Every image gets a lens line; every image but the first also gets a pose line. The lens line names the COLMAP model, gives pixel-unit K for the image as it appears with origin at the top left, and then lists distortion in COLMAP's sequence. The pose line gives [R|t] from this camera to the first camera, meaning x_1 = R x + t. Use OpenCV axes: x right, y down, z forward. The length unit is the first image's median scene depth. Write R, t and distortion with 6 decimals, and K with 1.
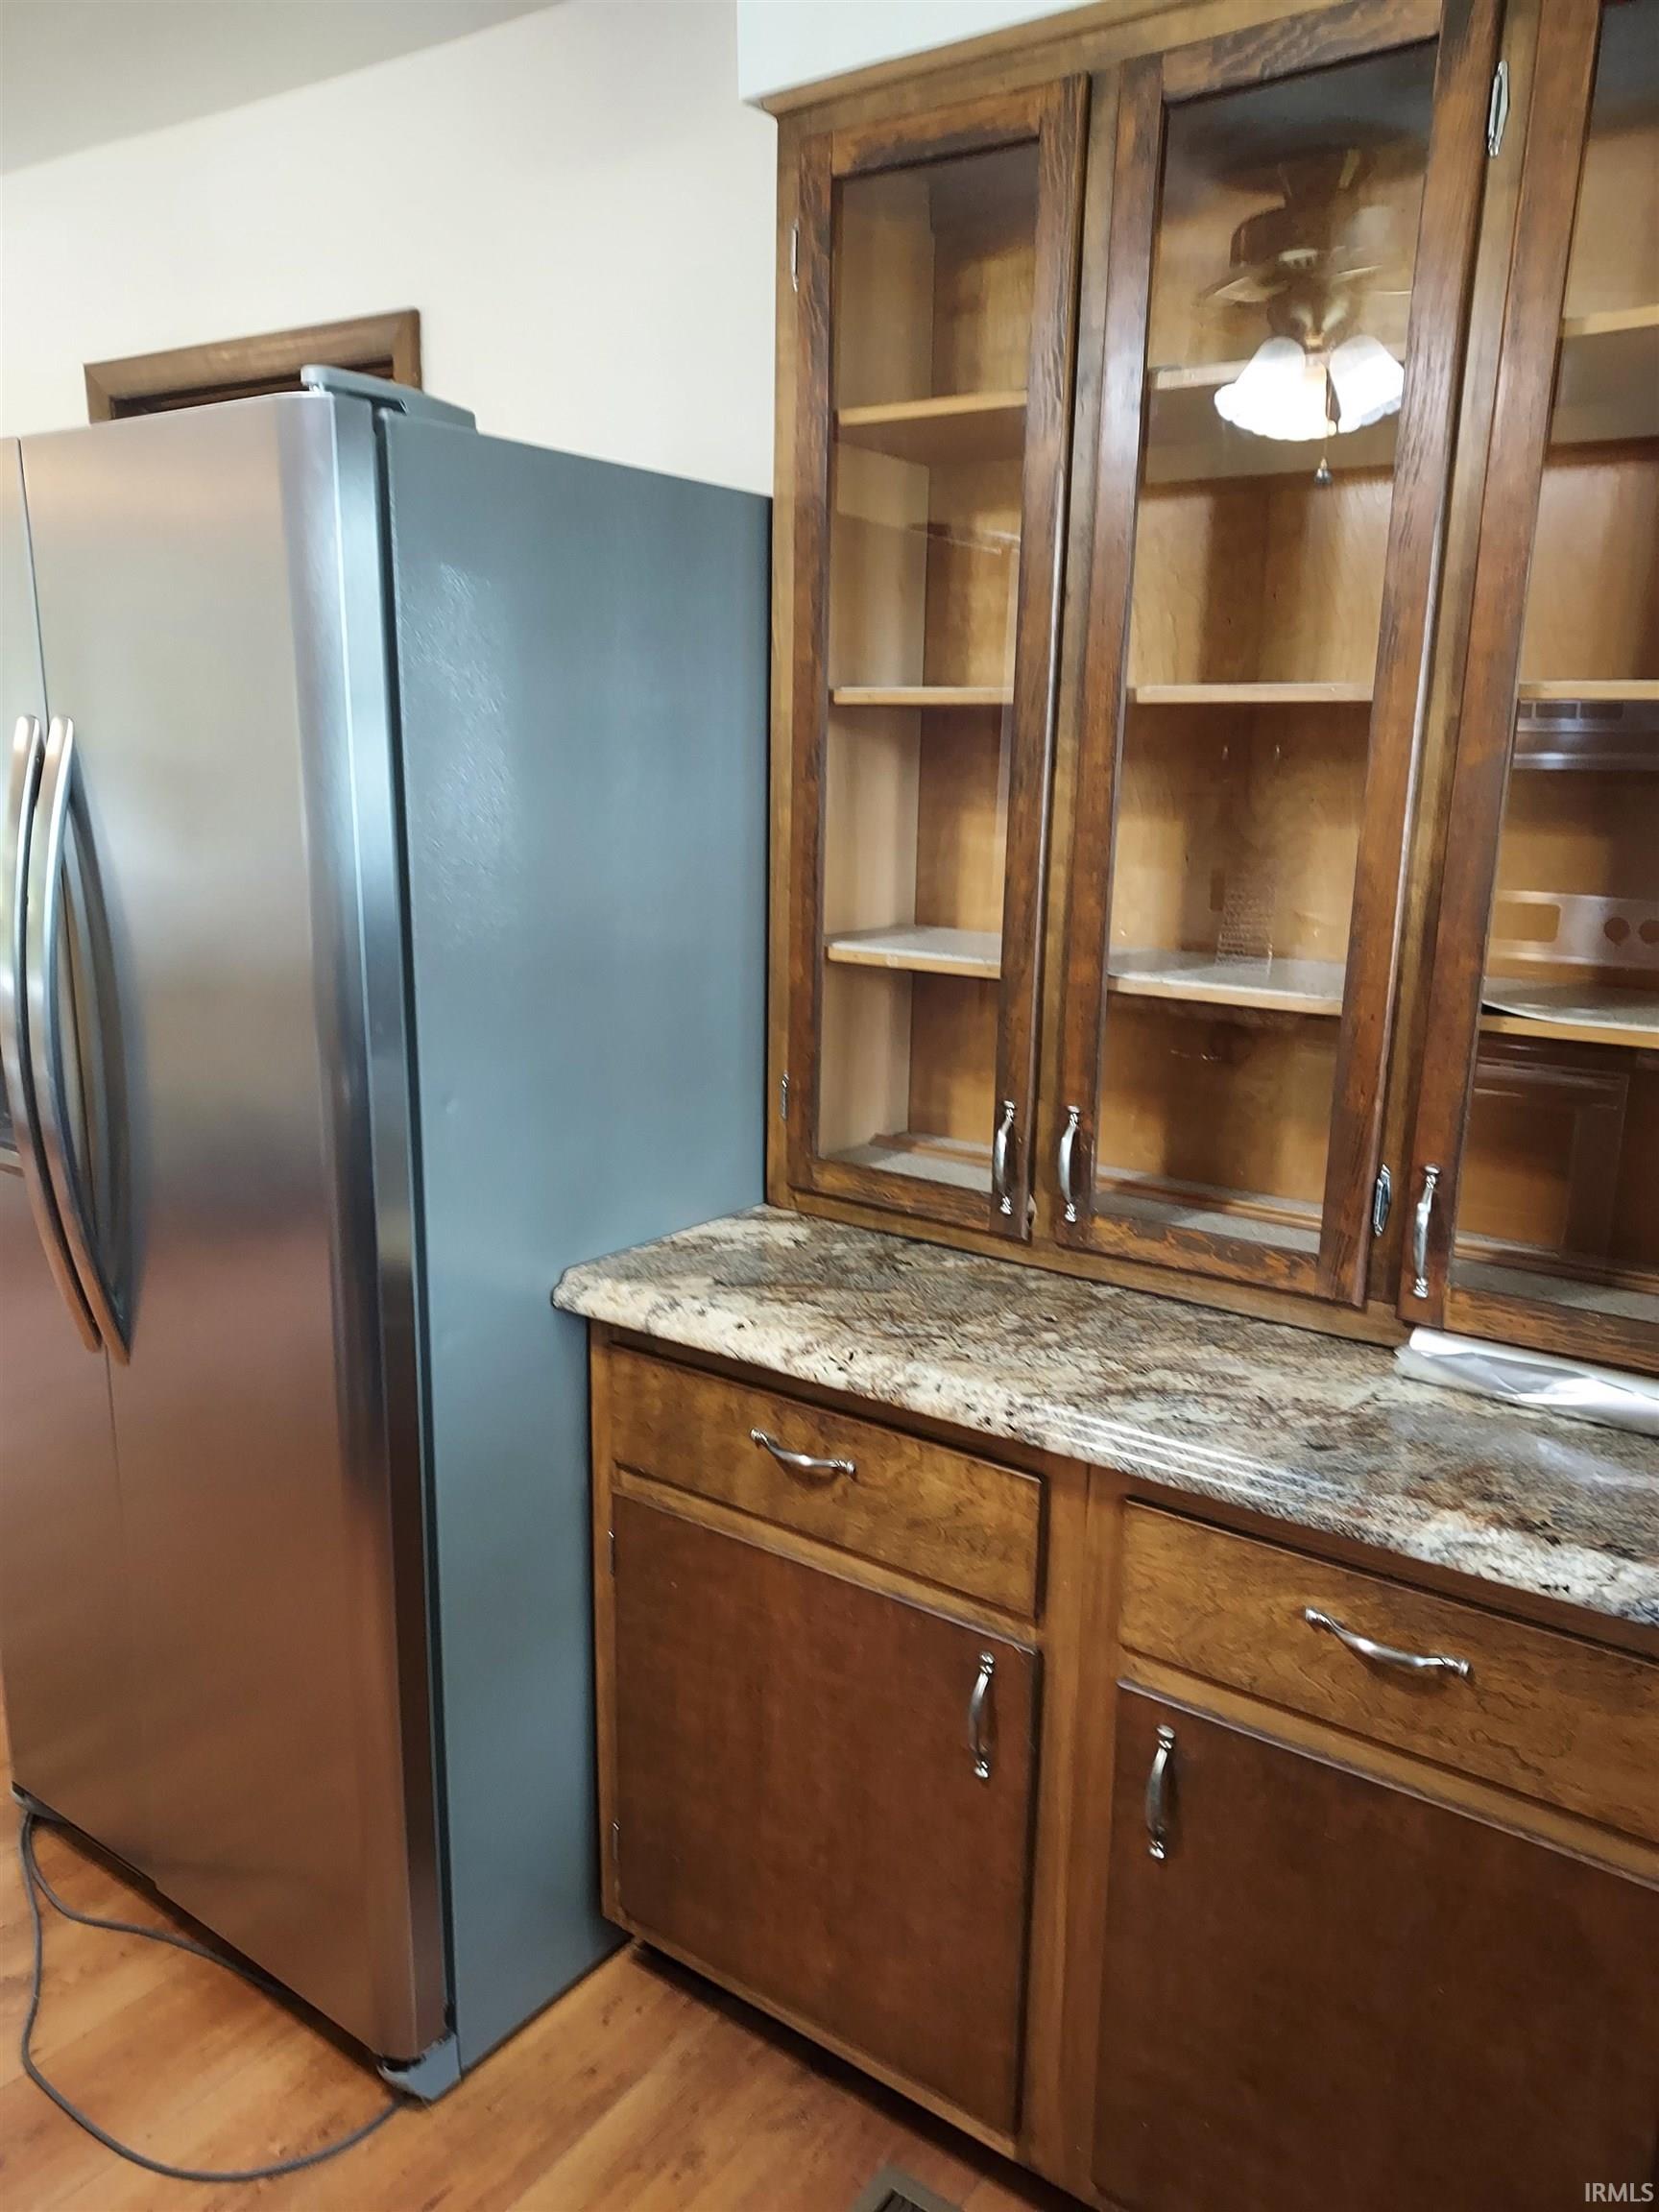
lens RADIAL K [[1585.4, 0, 829.5], [0, 1585.4, 1113.8], [0, 0, 1]] dist [0.004944, -0.003934]
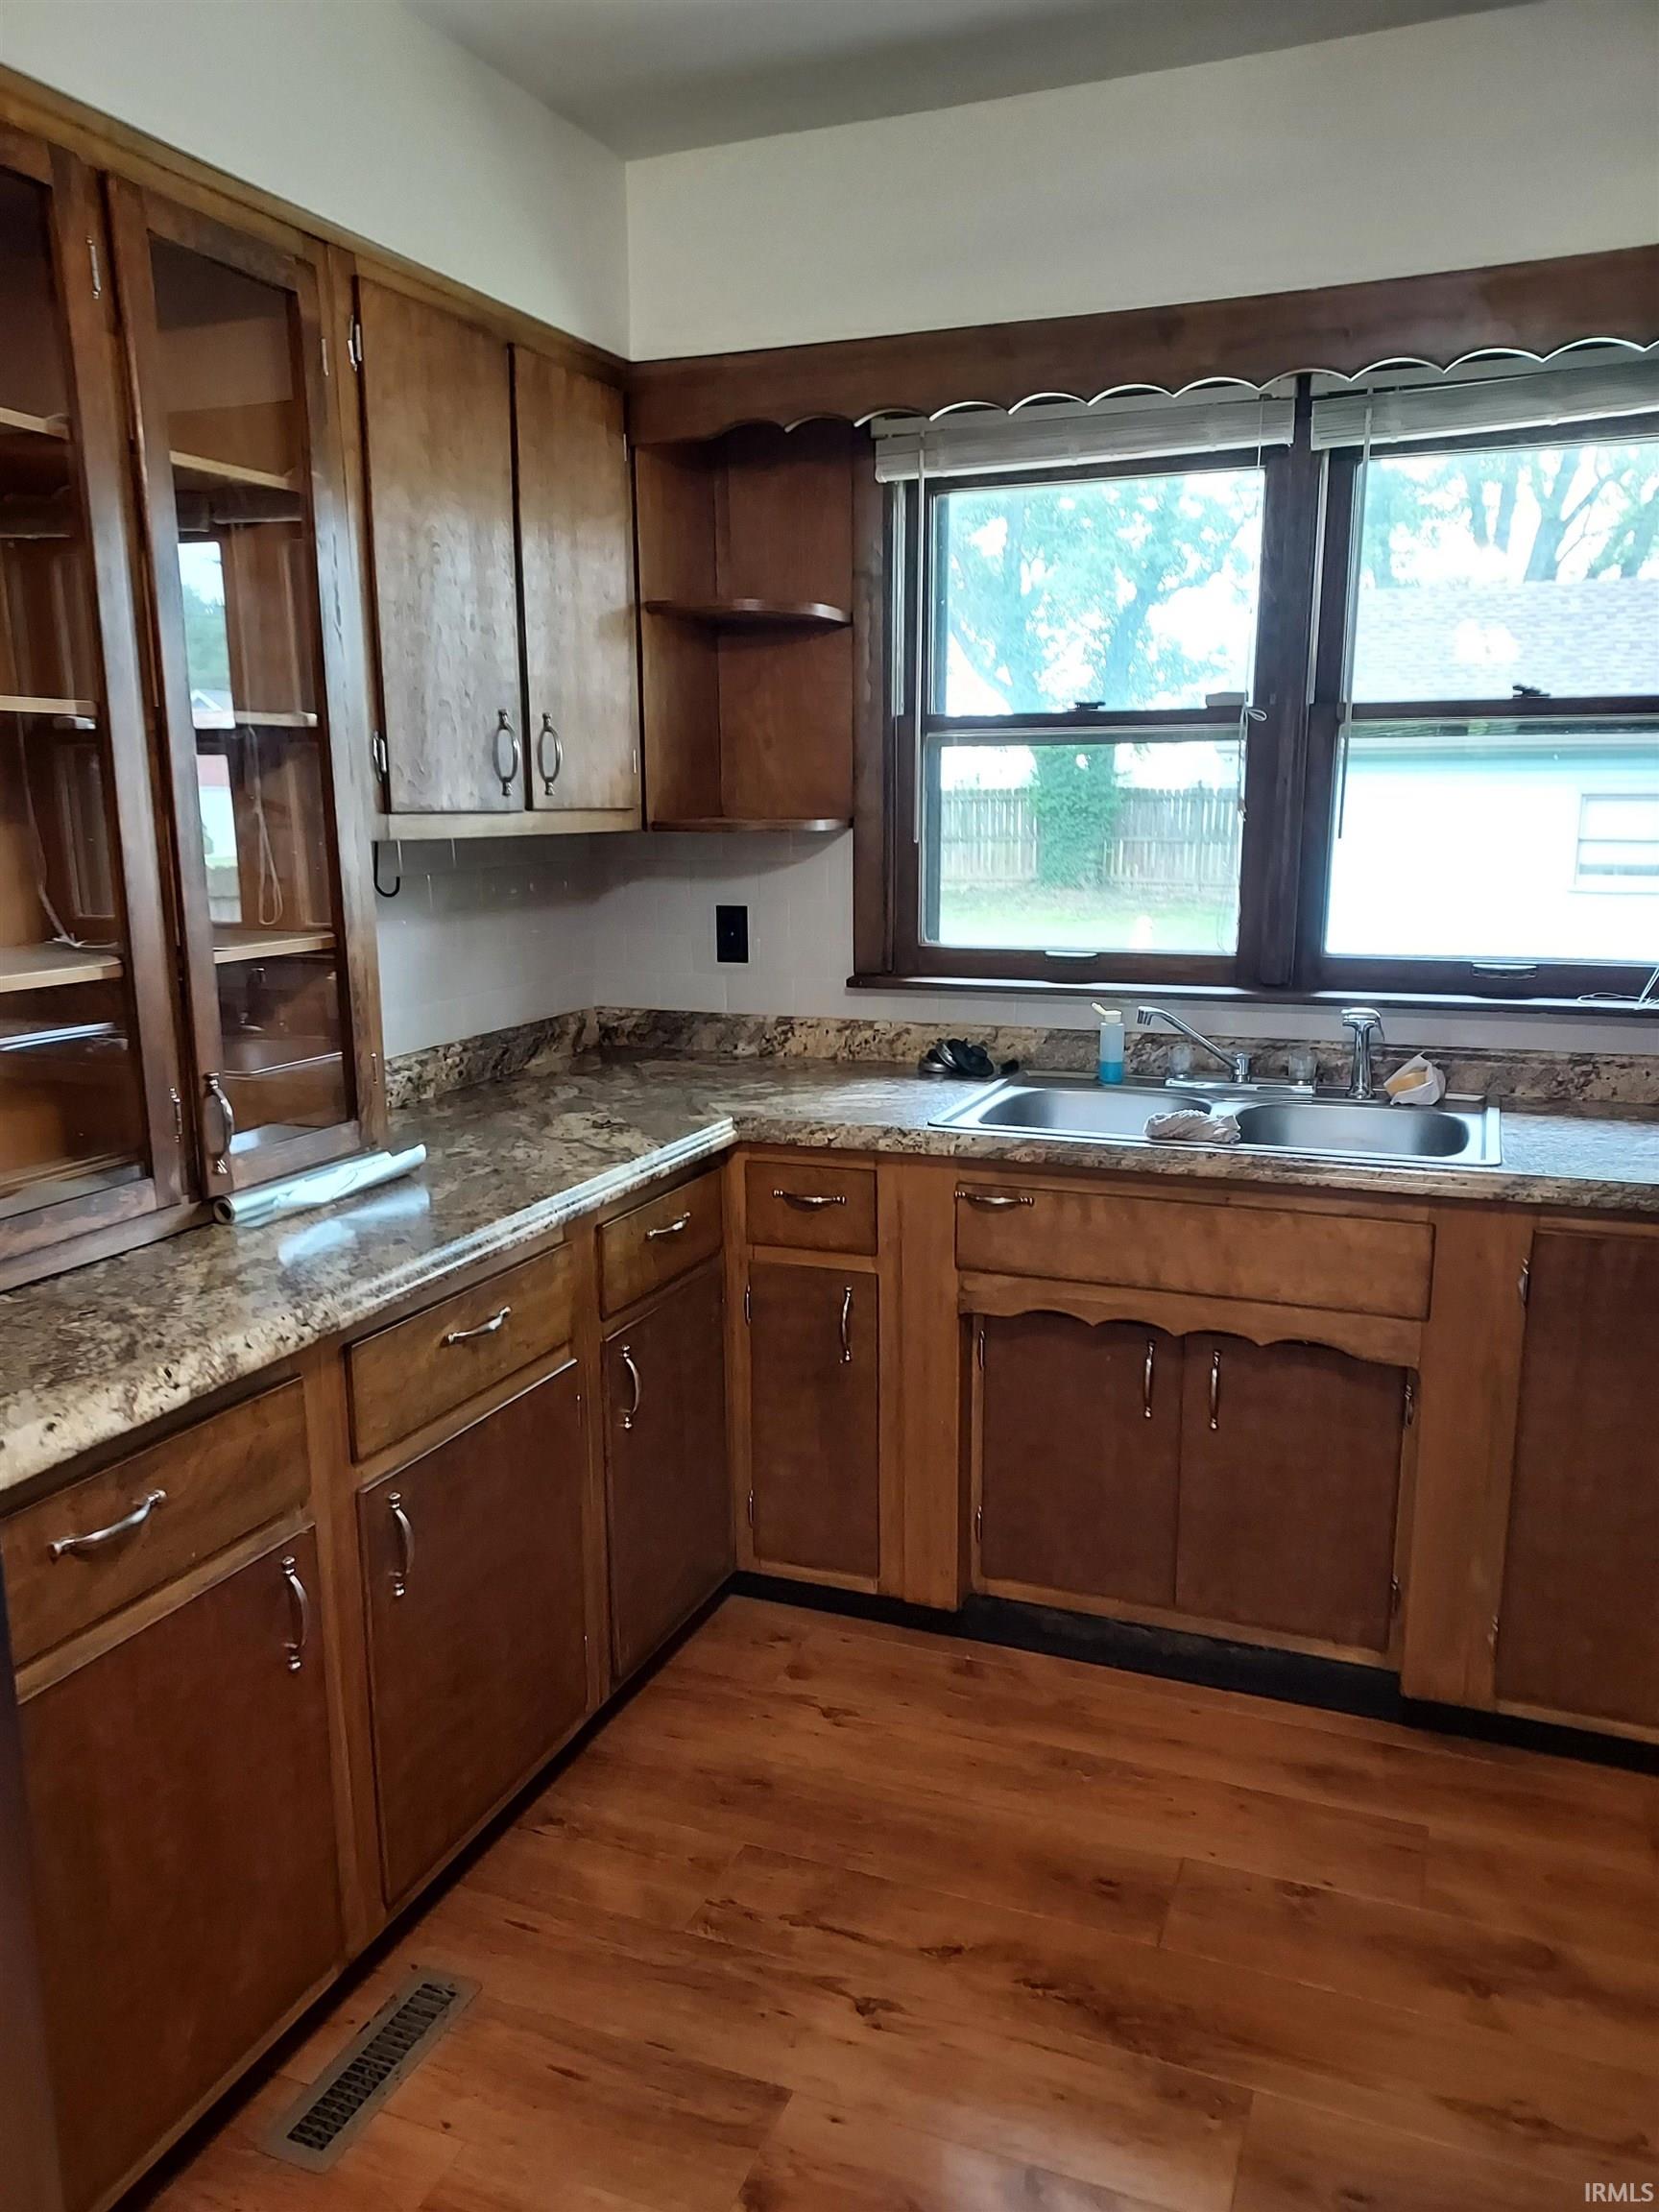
lens RADIAL K [[1585.4, 0, 834.7], [0, 1585.4, 1108.0], [0, 0, 1]] dist [0.004944, -0.003934]
pose [[-0.212242, -0.221956, 0.951677, -0.996061], [0.211882, 0.940245, 0.266543, -0.182334], [-0.953970, 0.258215, -0.152531, 0.717718]]
